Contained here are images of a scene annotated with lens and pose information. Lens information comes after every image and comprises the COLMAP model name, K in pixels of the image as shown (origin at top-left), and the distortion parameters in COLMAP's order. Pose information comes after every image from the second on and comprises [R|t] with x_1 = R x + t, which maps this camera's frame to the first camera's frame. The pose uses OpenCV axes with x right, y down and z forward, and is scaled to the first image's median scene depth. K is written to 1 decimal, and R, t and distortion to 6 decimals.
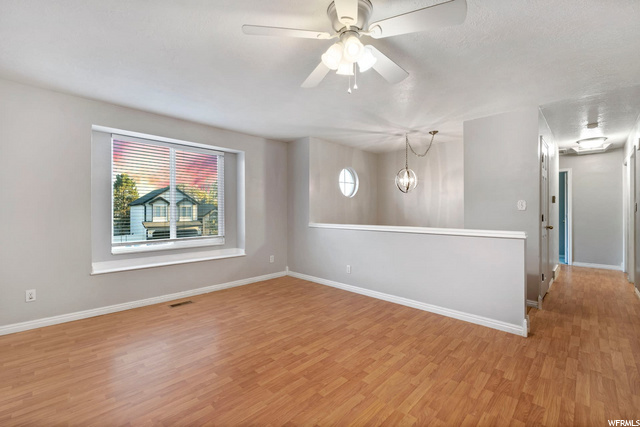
lens RADIAL K [[273.4, 0, 320.0], [0, 273.4, 213.5], [0, 0, 1]] dist [-0.000130, -0.000013]
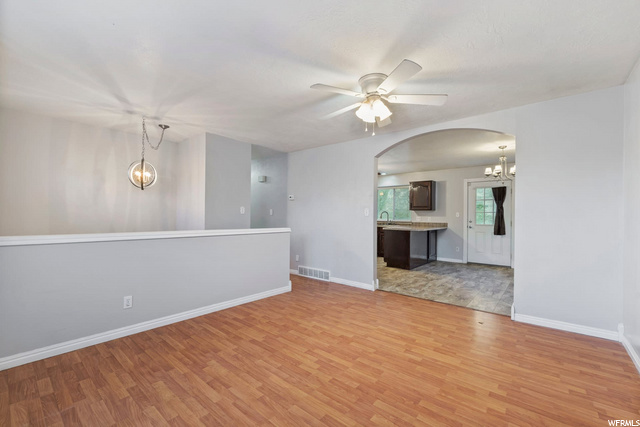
lens RADIAL K [[273.4, 0, 320.0], [0, 273.4, 213.5], [0, 0, 1]] dist [-0.000130, -0.000013]
pose [[-0.077857, 0.009366, 0.996921, -0.822504], [-0.009271, 0.999906, -0.010118, -0.003647], [-0.996921, -0.010030, -0.077763, 0.852372]]
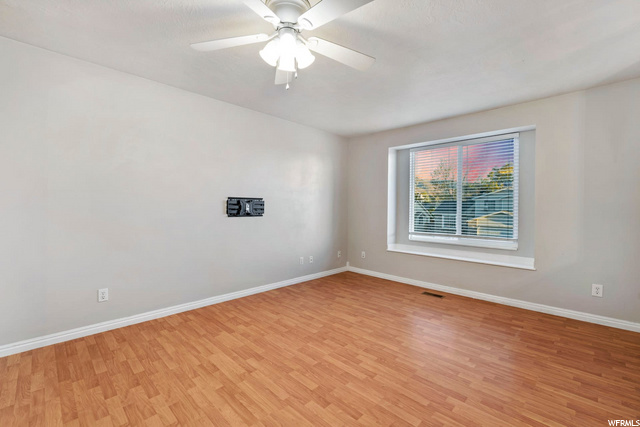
lens RADIAL K [[273.4, 0, 320.0], [0, 273.4, 213.5], [0, 0, 1]] dist [-0.000130, -0.000013]
pose [[0.005853, 0.022871, -0.999721, 0.680048], [-0.011361, 0.999675, 0.022803, -0.006412], [0.999918, 0.011224, 0.006111, 0.680076]]
